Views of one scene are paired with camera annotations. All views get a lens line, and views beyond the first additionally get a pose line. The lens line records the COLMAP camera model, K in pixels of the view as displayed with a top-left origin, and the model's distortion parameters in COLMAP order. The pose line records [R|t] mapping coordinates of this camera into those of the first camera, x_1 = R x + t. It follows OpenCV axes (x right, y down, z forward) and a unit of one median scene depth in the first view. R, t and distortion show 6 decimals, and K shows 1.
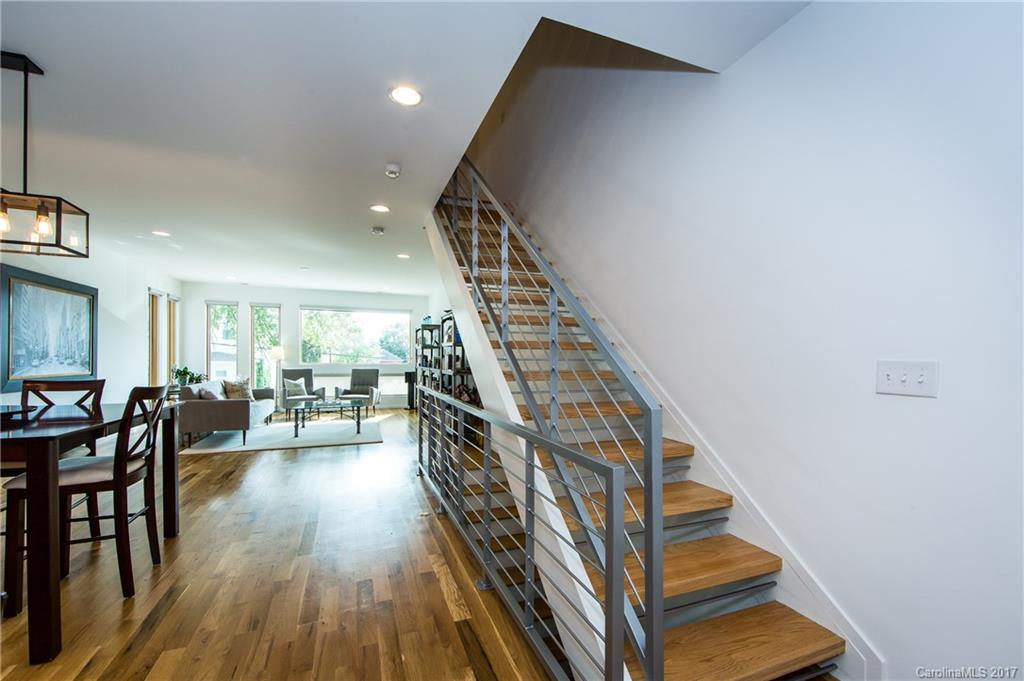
lens RADIAL K [[412.2, 0, 512.6], [0, 412.2, 342.1], [0, 0, 1]] dist [-0.001926, -0.000314]
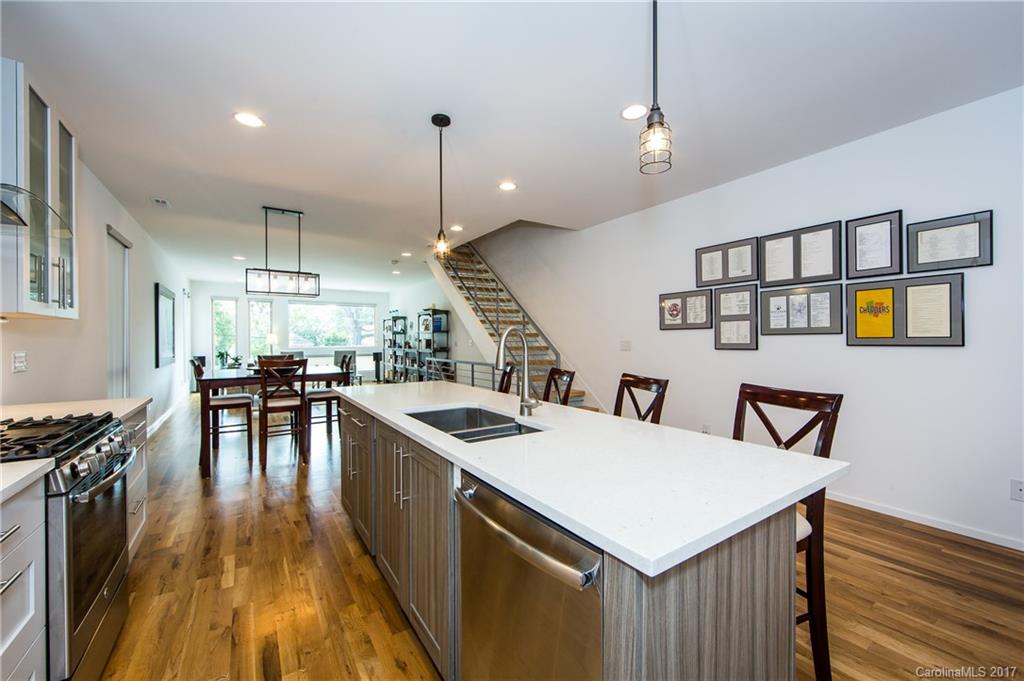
lens RADIAL K [[412.2, 0, 512.6], [0, 412.2, 342.1], [0, 0, 1]] dist [-0.001926, -0.000314]
pose [[0.976670, -0.009947, 0.214514, -0.123084], [0.000923, 0.999112, 0.042125, -0.014952], [-0.214743, -0.040944, 0.975812, -0.368613]]
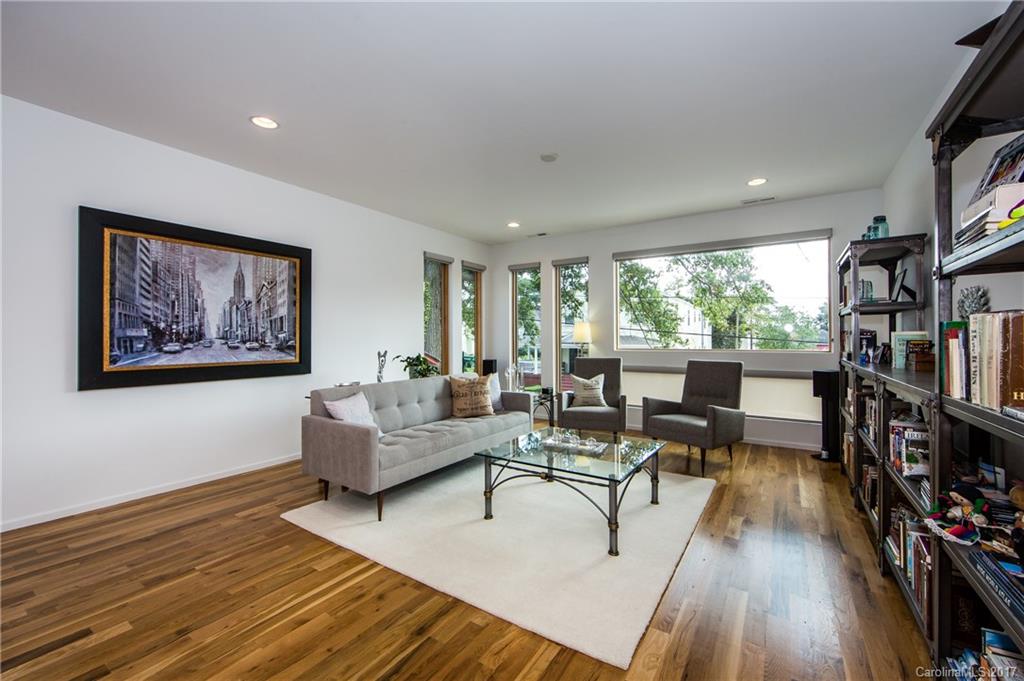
lens RADIAL K [[433.9, 0, 512.0], [0, 433.9, 340.5], [0, 0, 1]] dist [-0.000358, -0.000064]
pose [[0.599957, -0.004489, -0.800019, -0.095037], [0.035081, 0.999170, 0.020701, 0.022253], [0.799262, -0.040485, 0.599617, 0.523461]]
